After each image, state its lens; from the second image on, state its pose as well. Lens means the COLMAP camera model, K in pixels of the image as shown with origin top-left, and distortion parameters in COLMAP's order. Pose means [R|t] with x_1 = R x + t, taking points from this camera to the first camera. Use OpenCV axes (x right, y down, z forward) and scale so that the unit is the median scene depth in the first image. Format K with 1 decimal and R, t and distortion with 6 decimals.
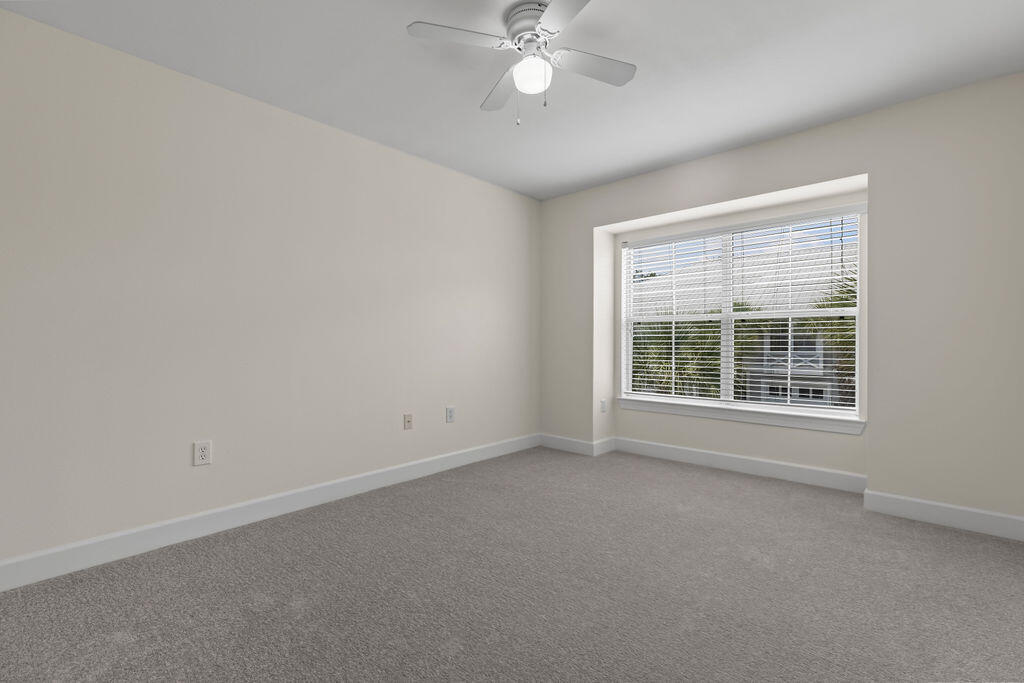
lens RADIAL K [[455.2, 0, 509.5], [0, 455.2, 340.3], [0, 0, 1]] dist [0.000977, 0.000264]
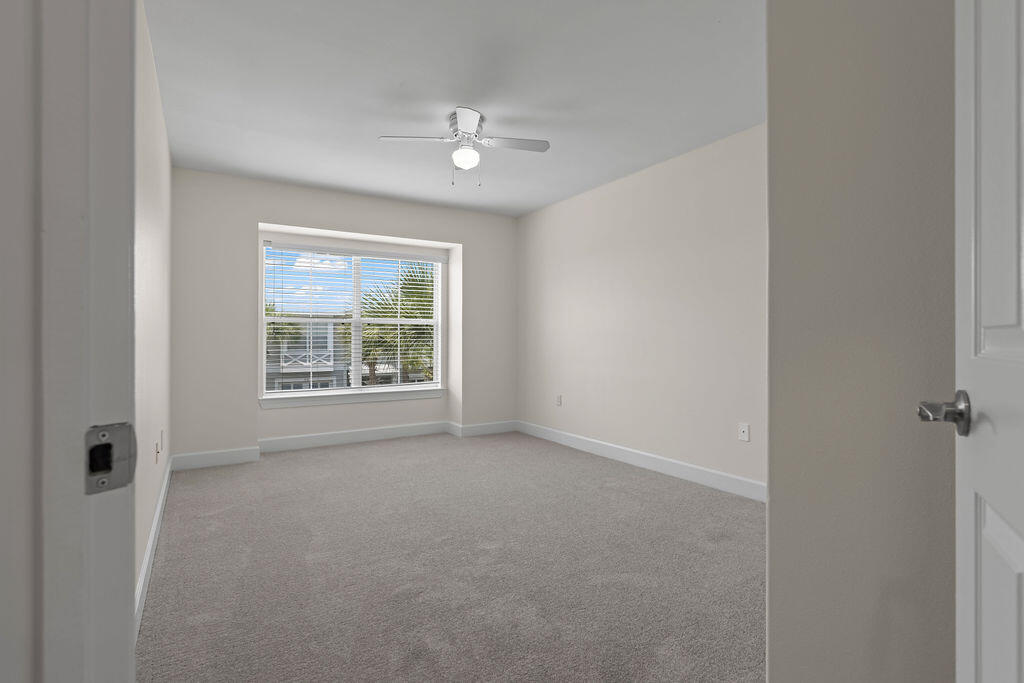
lens RADIAL K [[502.4, 0, 512.0], [0, 502.4, 341.5], [0, 0, 1]] dist [0.000263, 0.000231]
pose [[0.243029, 0.003007, 0.970014, -0.819397], [0.007047, 0.999963, -0.004865, 0.015776], [-0.969993, 0.008018, 0.242999, 0.260525]]
